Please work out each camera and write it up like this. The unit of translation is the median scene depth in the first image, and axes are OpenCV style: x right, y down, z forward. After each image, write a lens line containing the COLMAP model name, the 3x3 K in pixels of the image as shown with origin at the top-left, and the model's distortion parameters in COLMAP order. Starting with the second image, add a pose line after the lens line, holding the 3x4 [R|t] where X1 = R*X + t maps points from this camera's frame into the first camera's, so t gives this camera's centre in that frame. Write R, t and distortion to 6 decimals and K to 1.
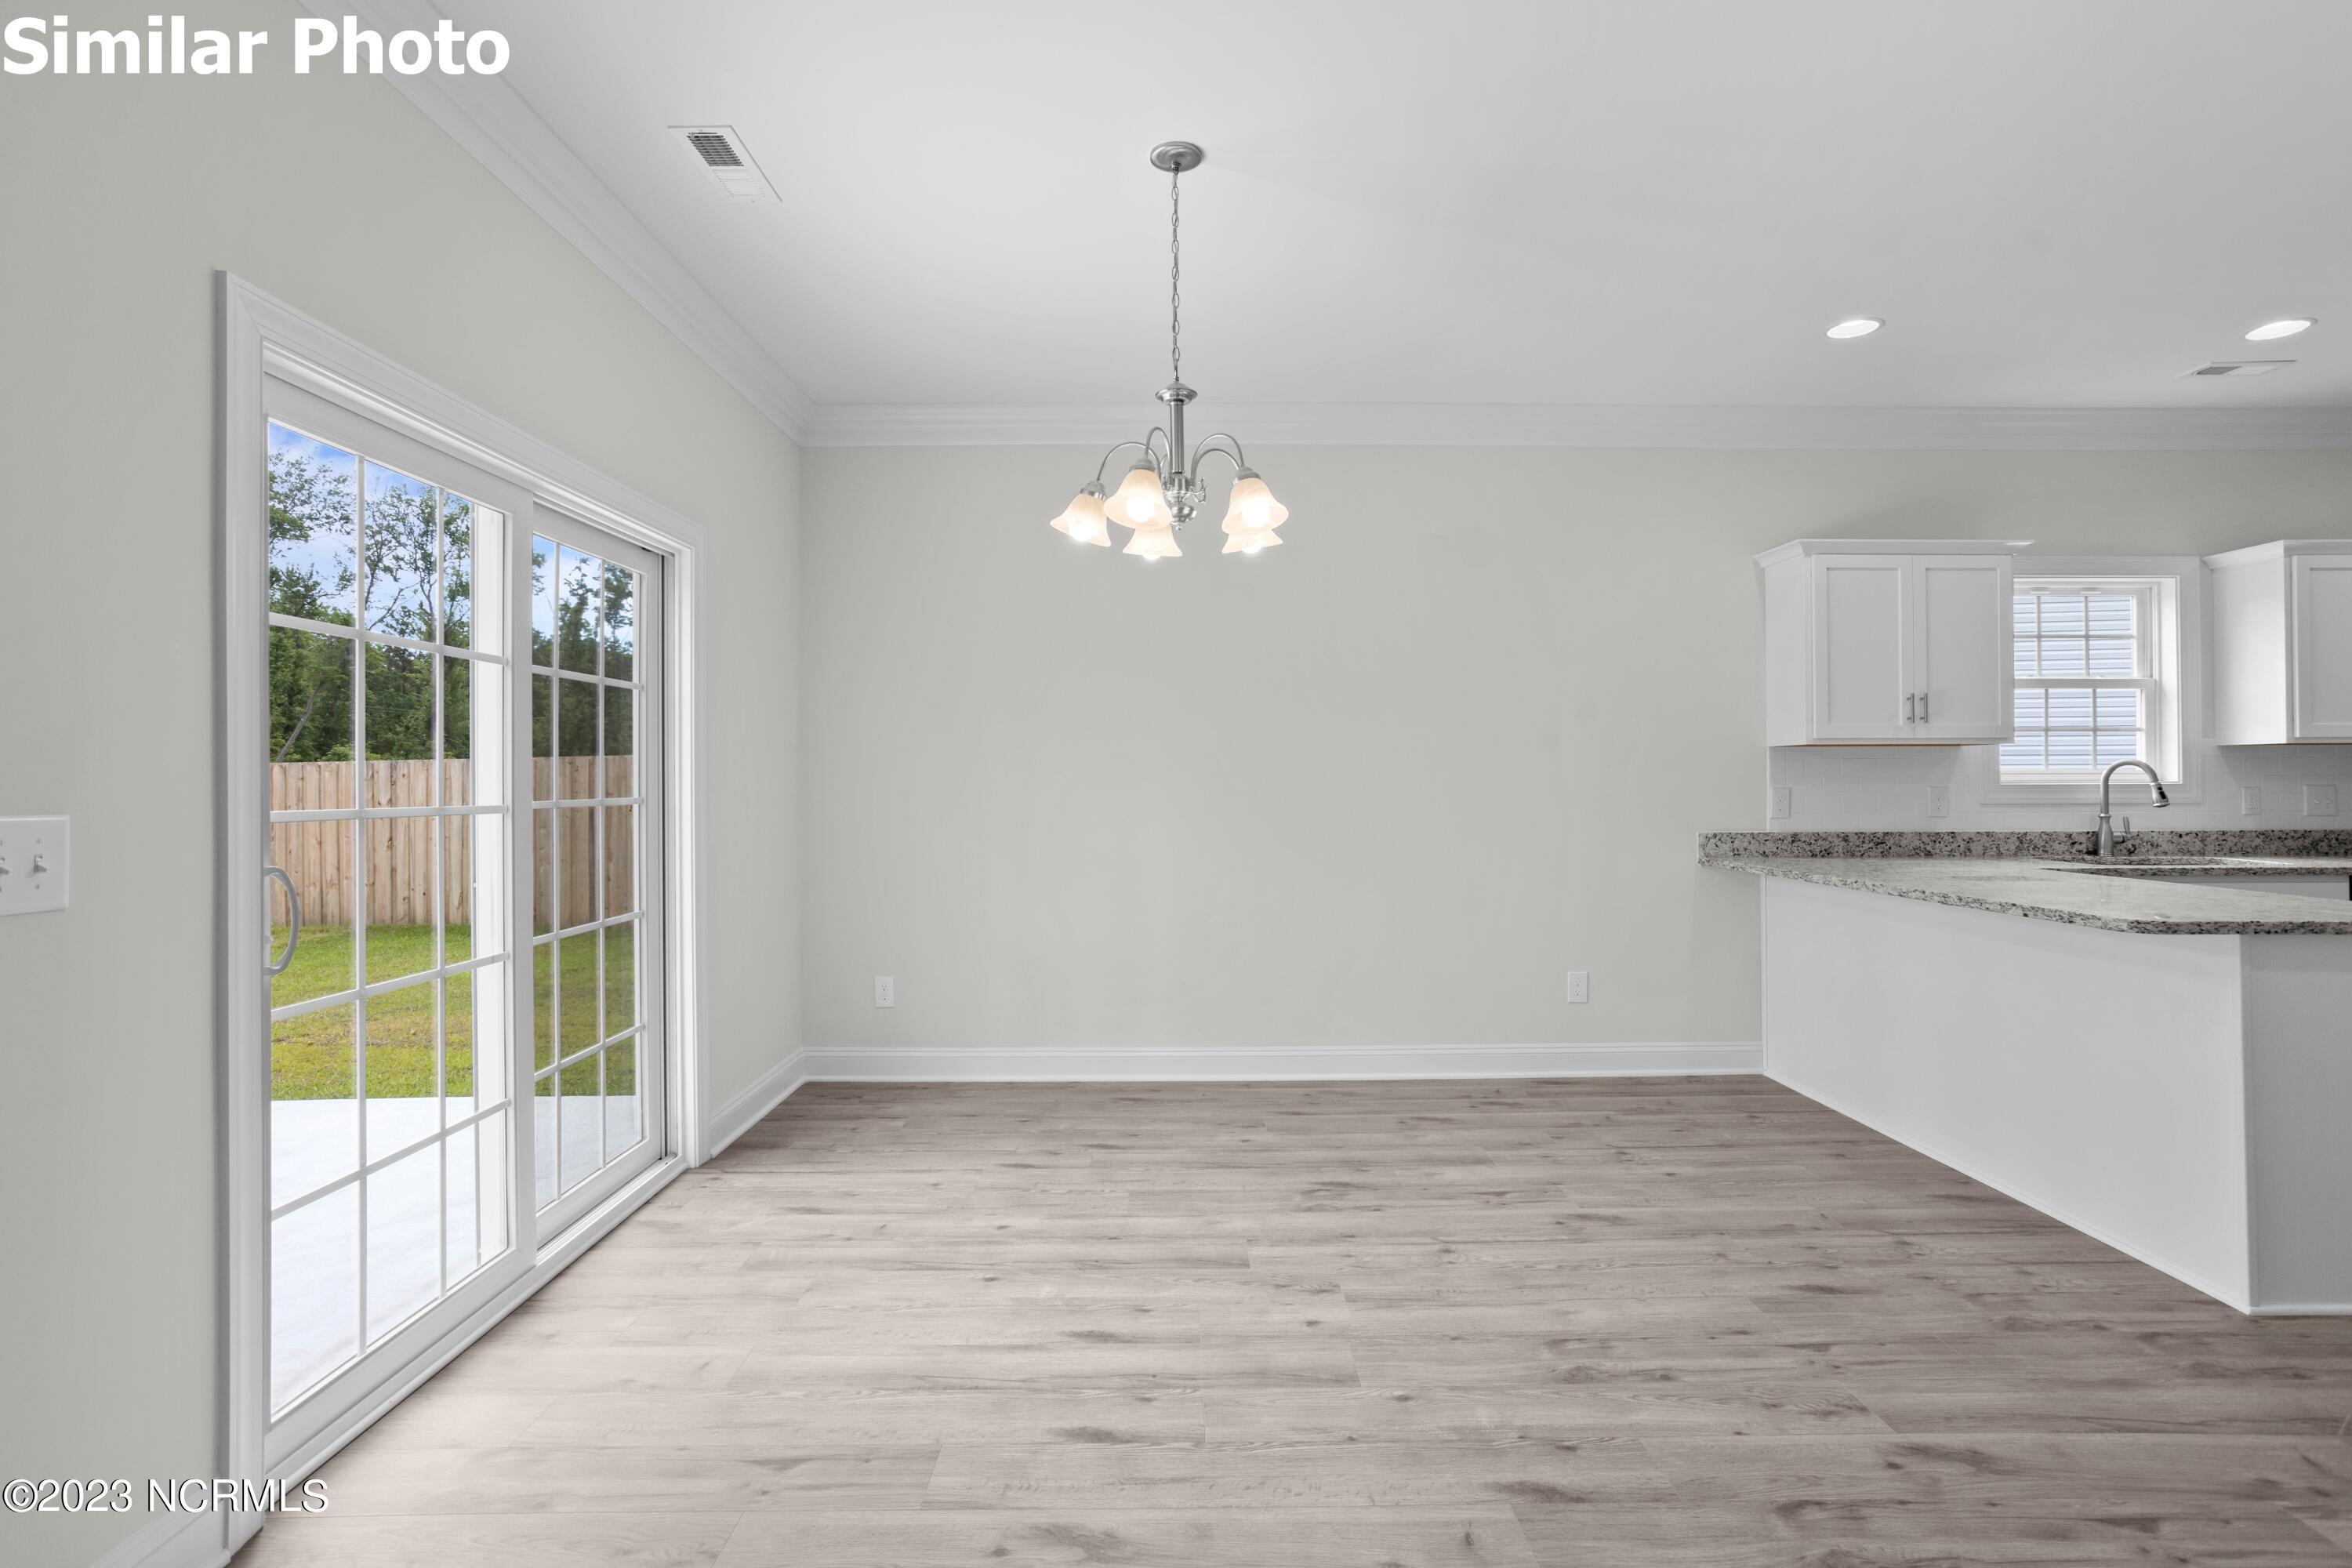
lens RADIAL K [[1097.5, 0, 1177.2], [0, 1097.5, 785.9], [0, 0, 1]] dist [-0.003244, 0.000022]
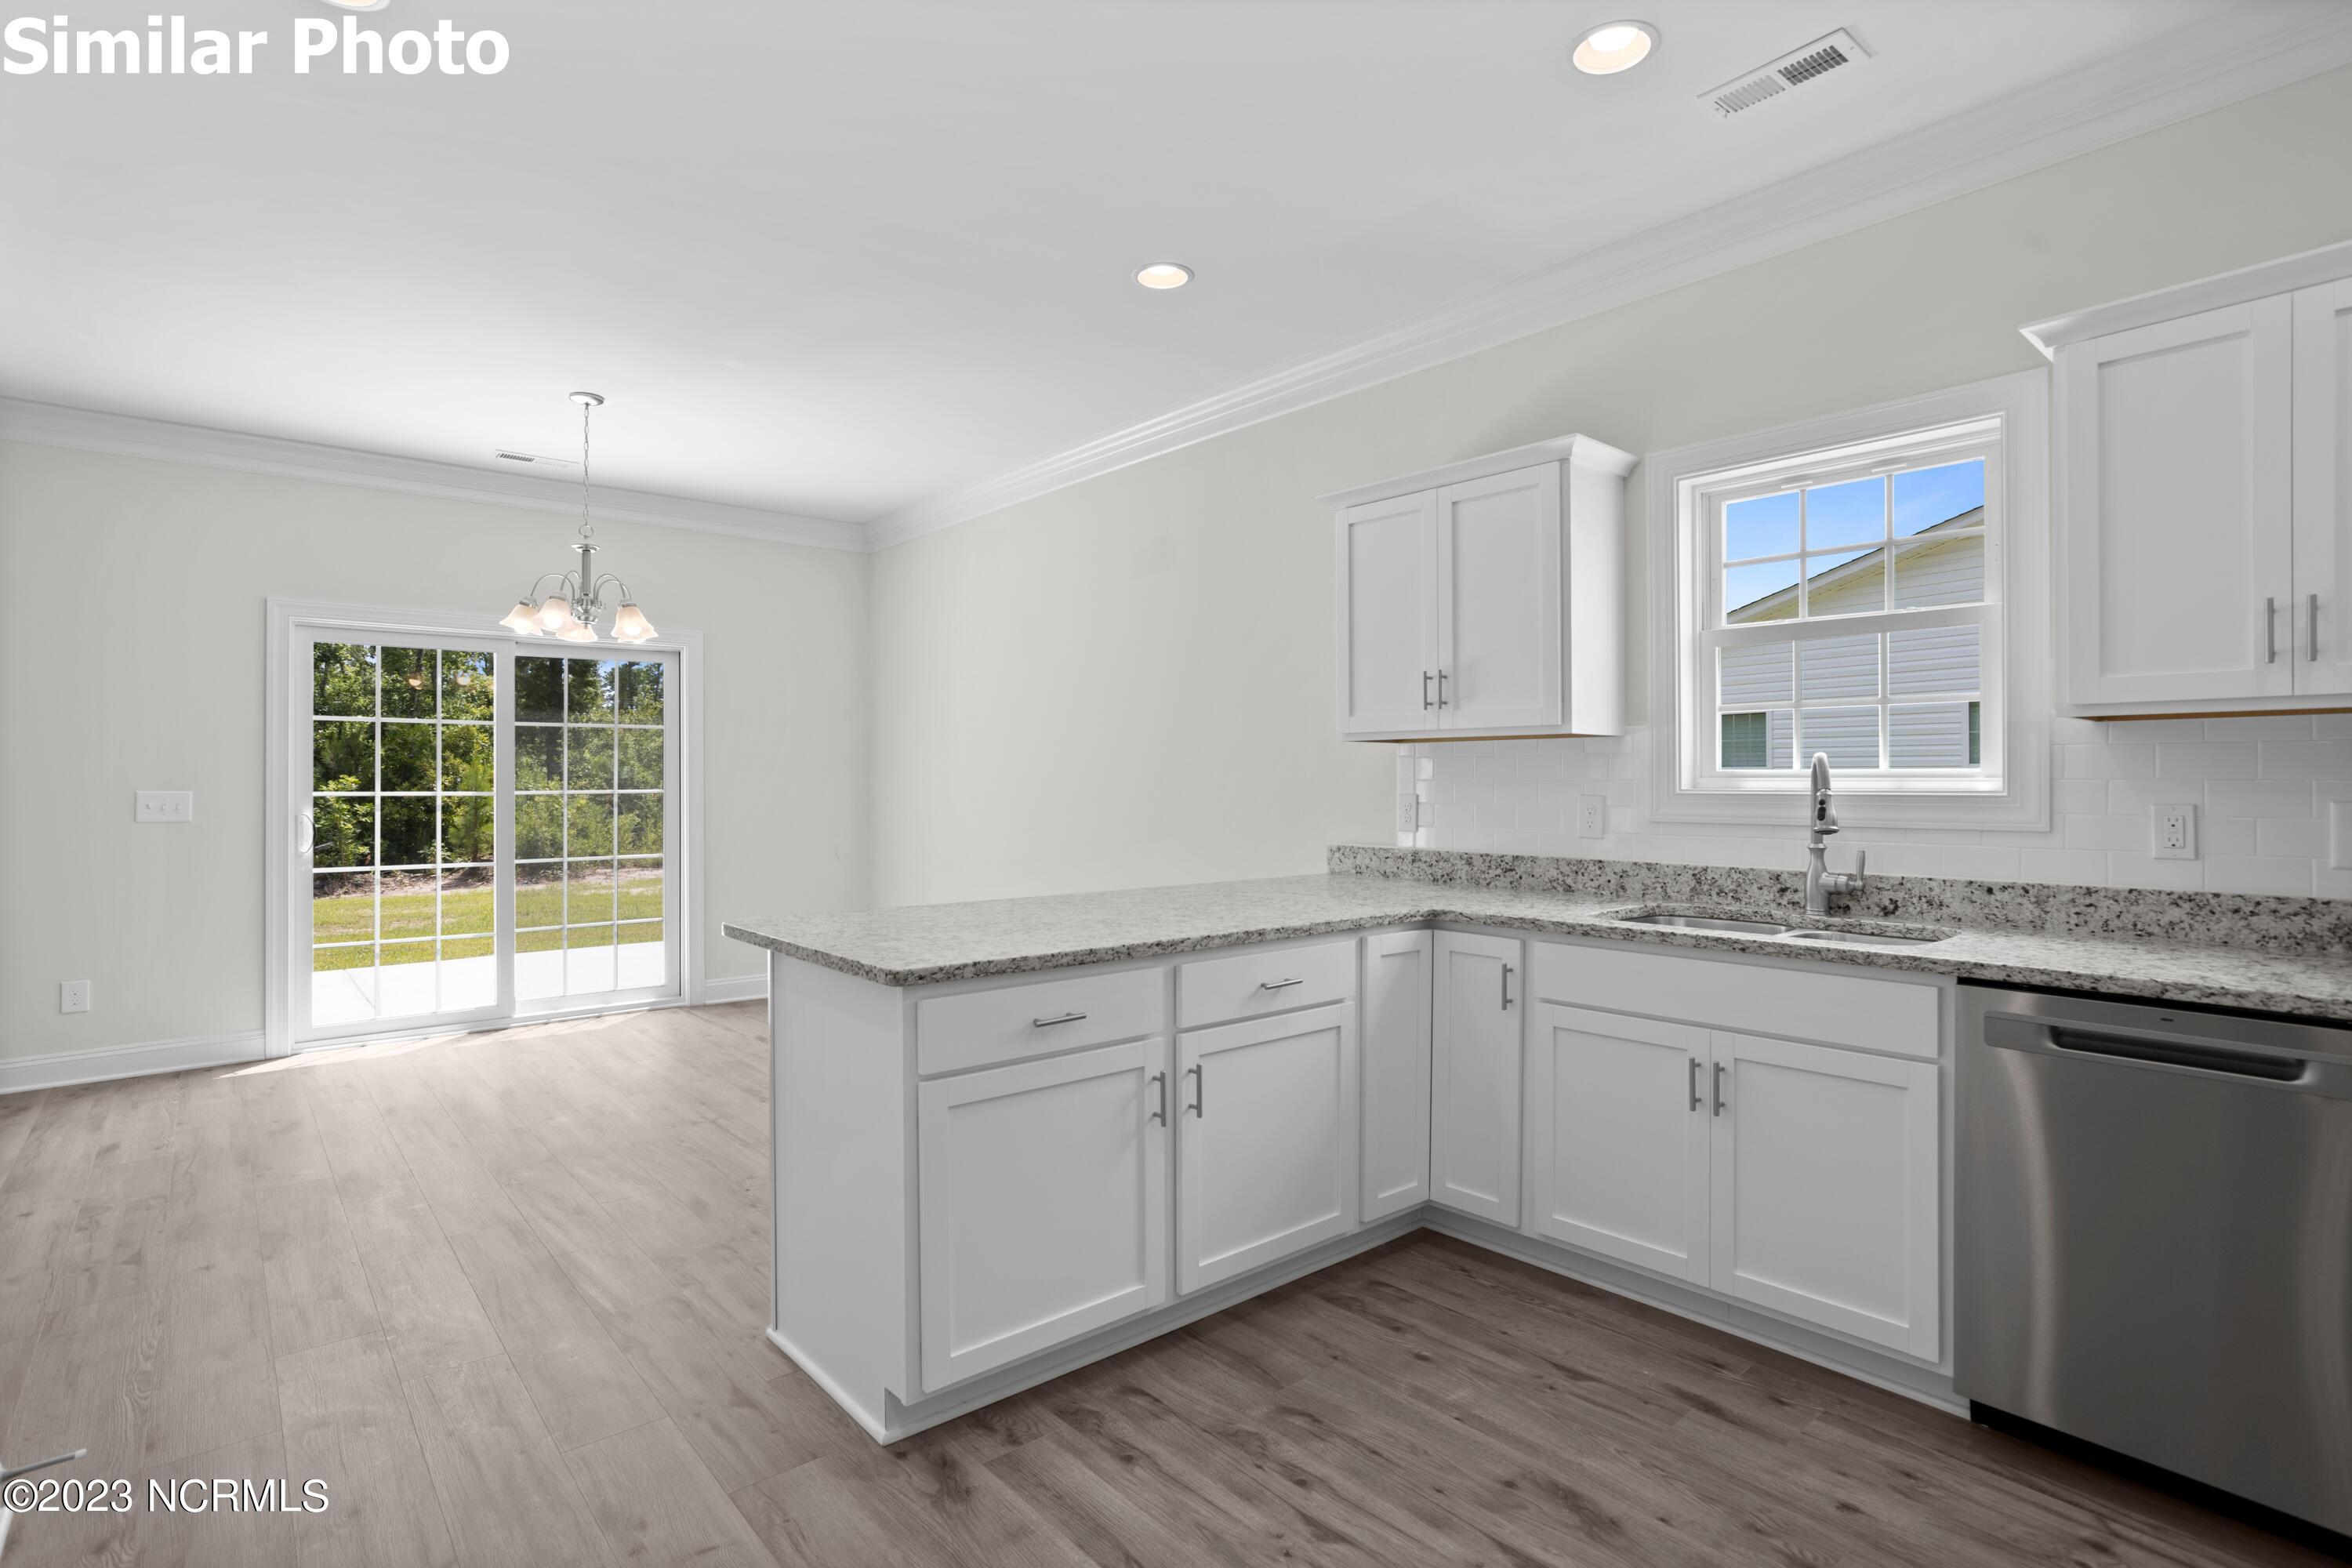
lens RADIAL K [[1161.9, 0, 1222.1], [0, 1161.9, 762.4], [0, 0, 1]] dist [-0.029299, 0.015906]
pose [[0.656705, -0.007715, -0.754108, 1.715797], [-0.004031, 0.999897, -0.013741, -0.013399], [0.754137, 0.012064, 0.656606, 0.530931]]
